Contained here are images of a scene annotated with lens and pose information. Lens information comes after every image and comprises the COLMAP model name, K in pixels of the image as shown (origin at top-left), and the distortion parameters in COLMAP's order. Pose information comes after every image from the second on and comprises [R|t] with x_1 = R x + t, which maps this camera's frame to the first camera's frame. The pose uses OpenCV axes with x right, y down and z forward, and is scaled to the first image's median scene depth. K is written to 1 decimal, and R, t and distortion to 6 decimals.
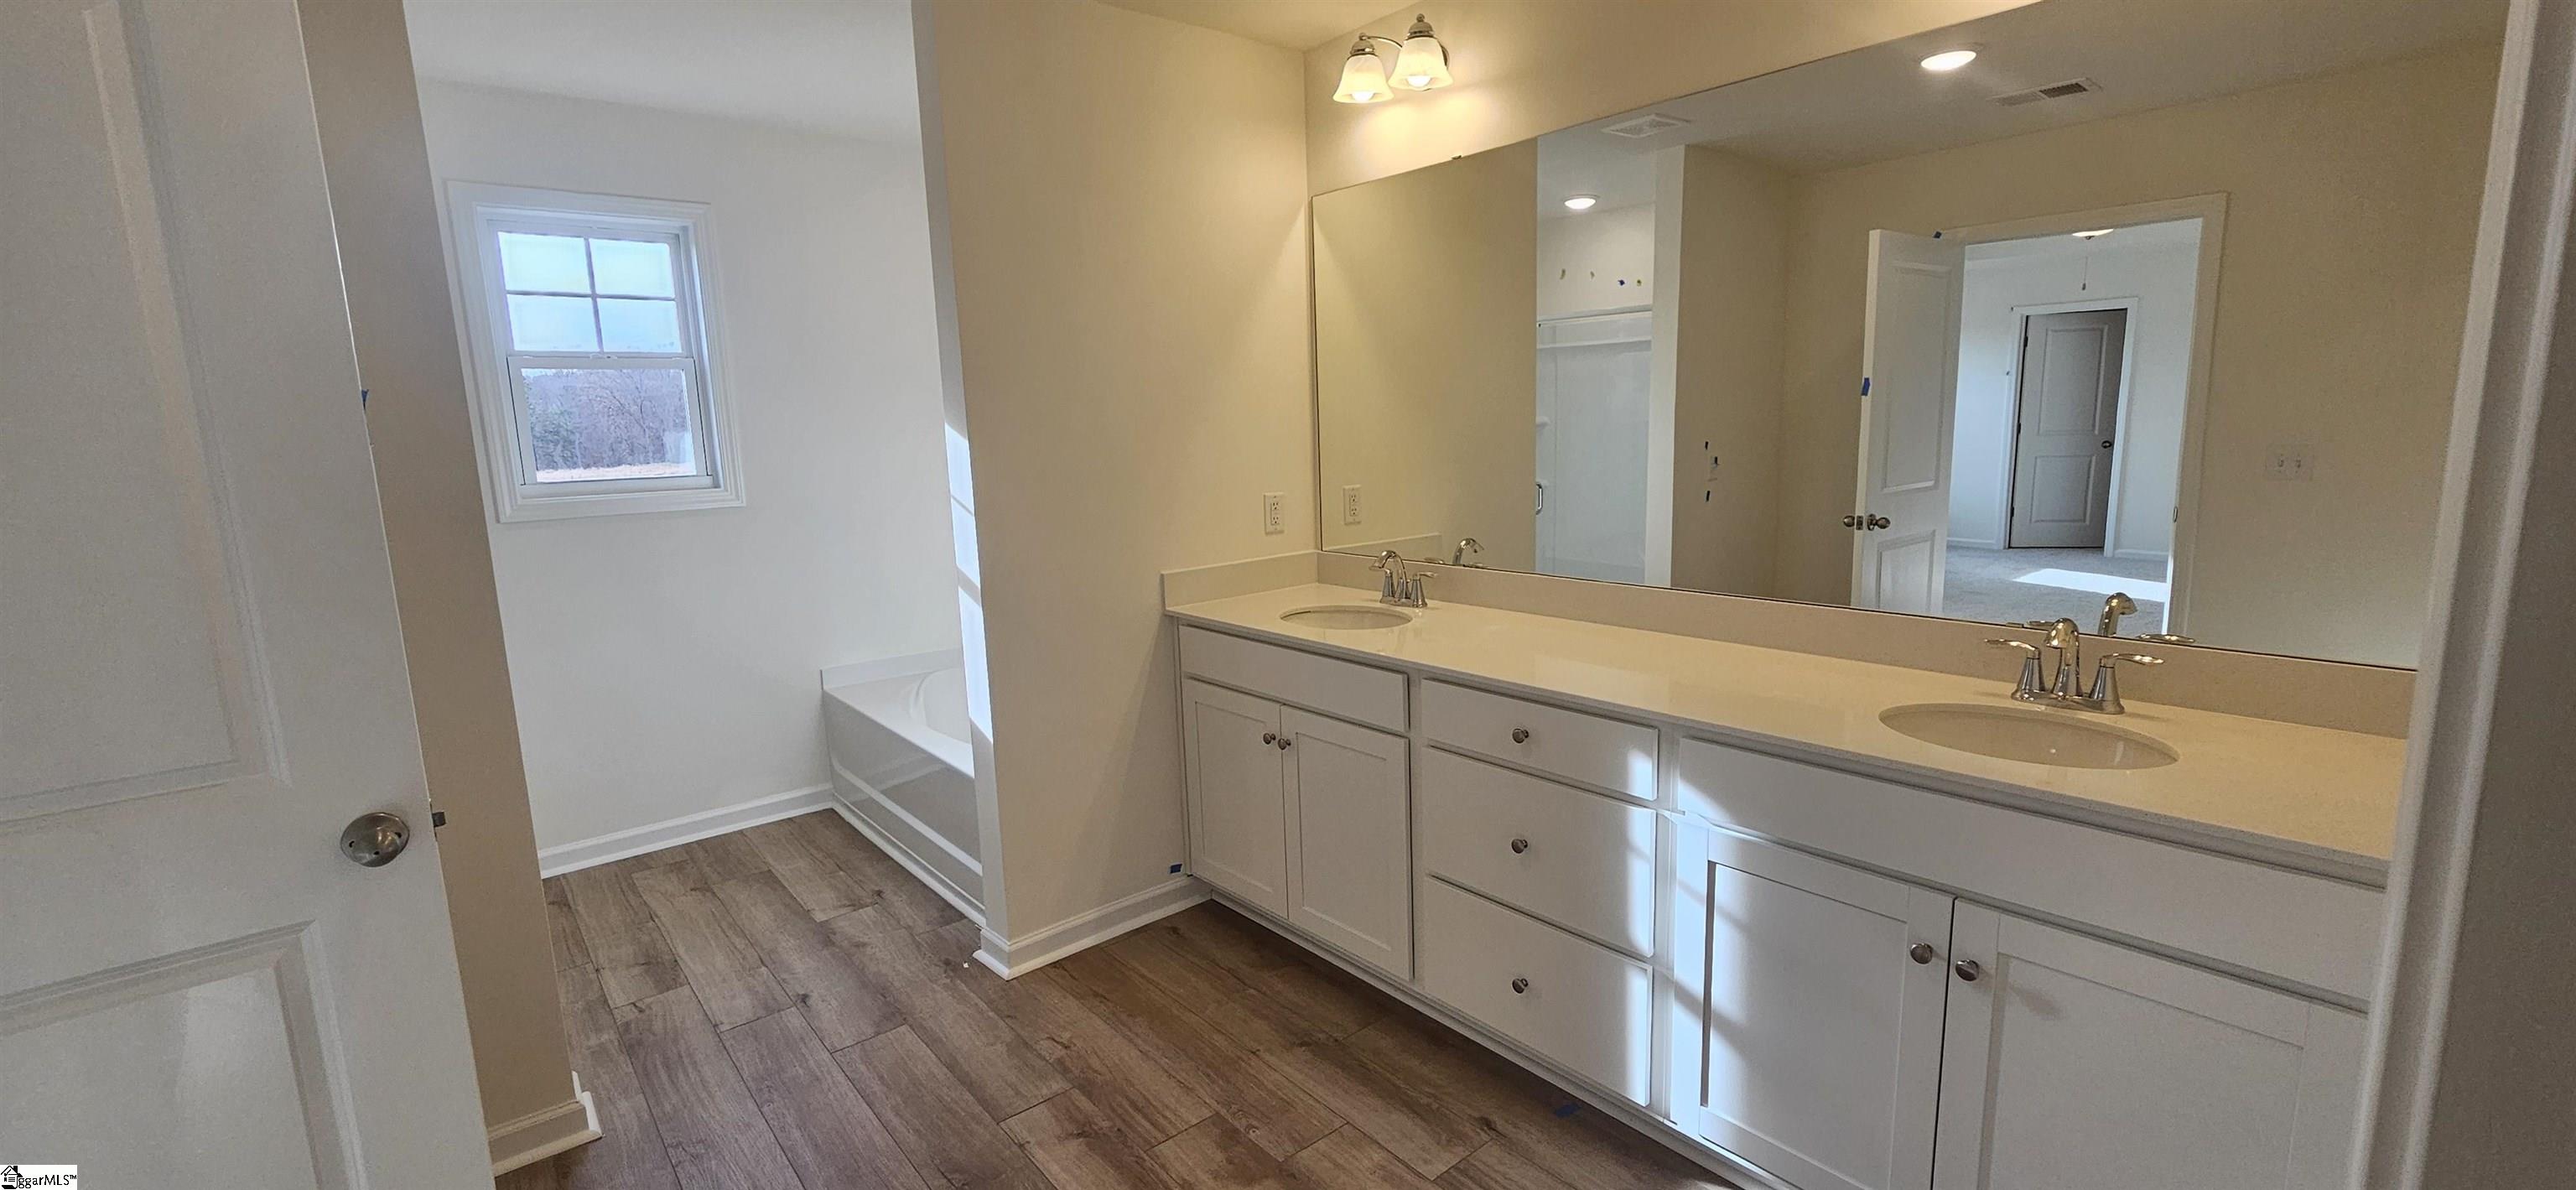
lens RADIAL K [[1059.0, 0, 1293.4], [0, 1059.0, 592.7], [0, 0, 1]] dist [0.000853, -0.000255]
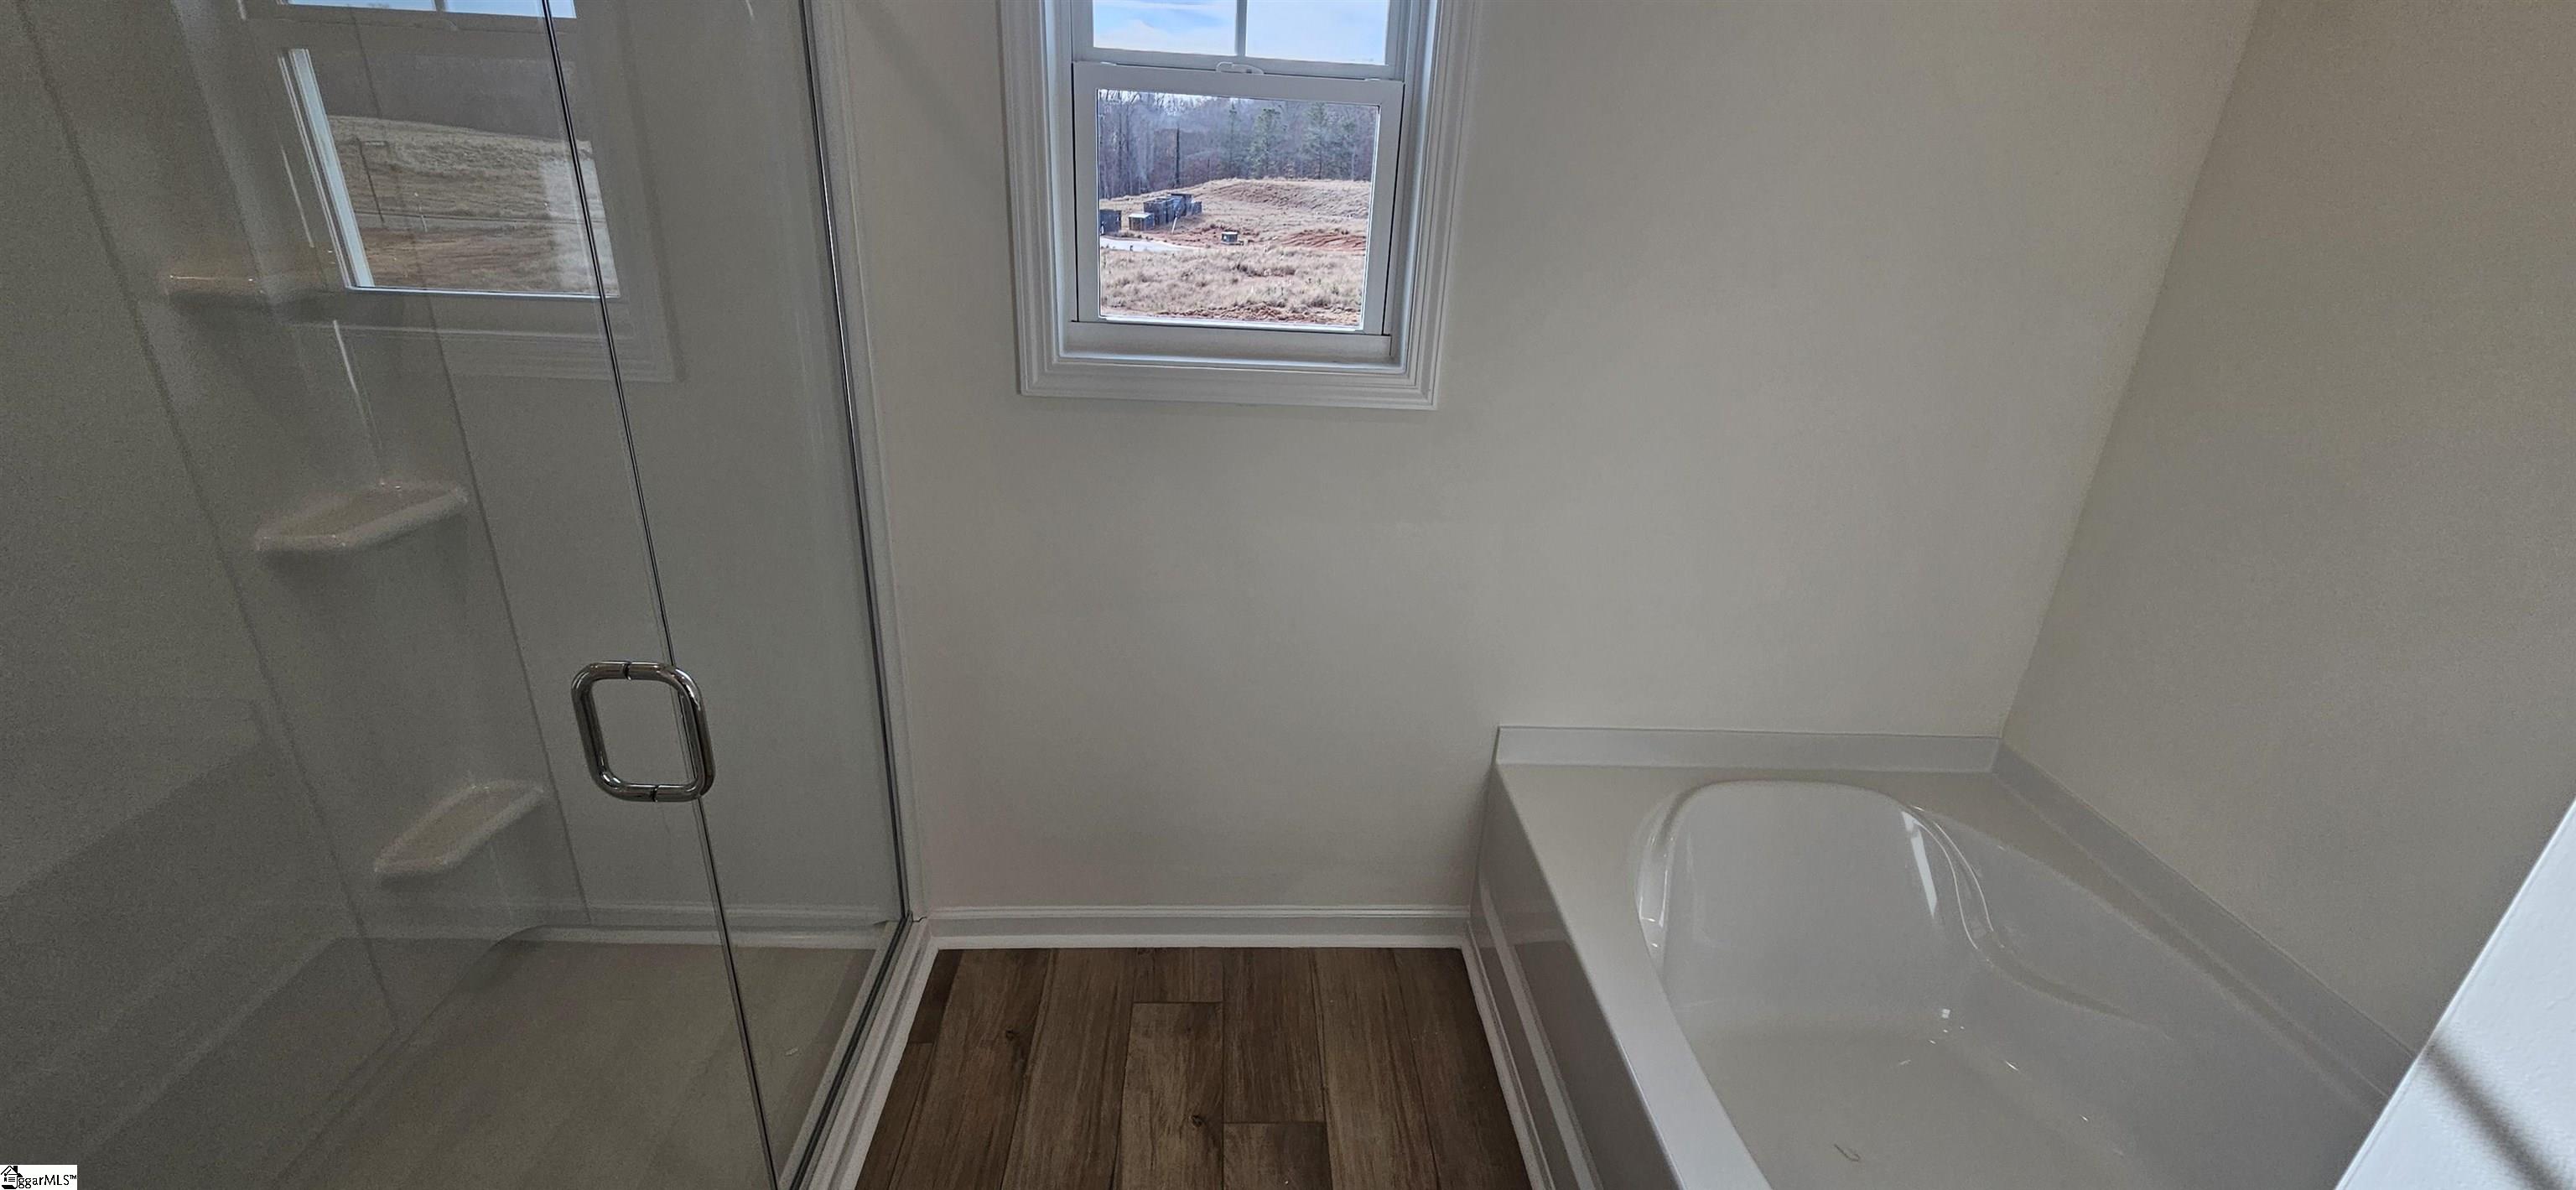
lens RADIAL K [[1059.0, 0, 1278.7], [0, 1059.0, 604.8], [0, 0, 1]] dist [0.000853, -0.000255]
pose [[0.789121, 0.295001, -0.538759, -0.303952], [-0.174027, 0.948556, 0.264491, -0.121295], [0.589069, -0.114956, 0.799864, 0.593781]]
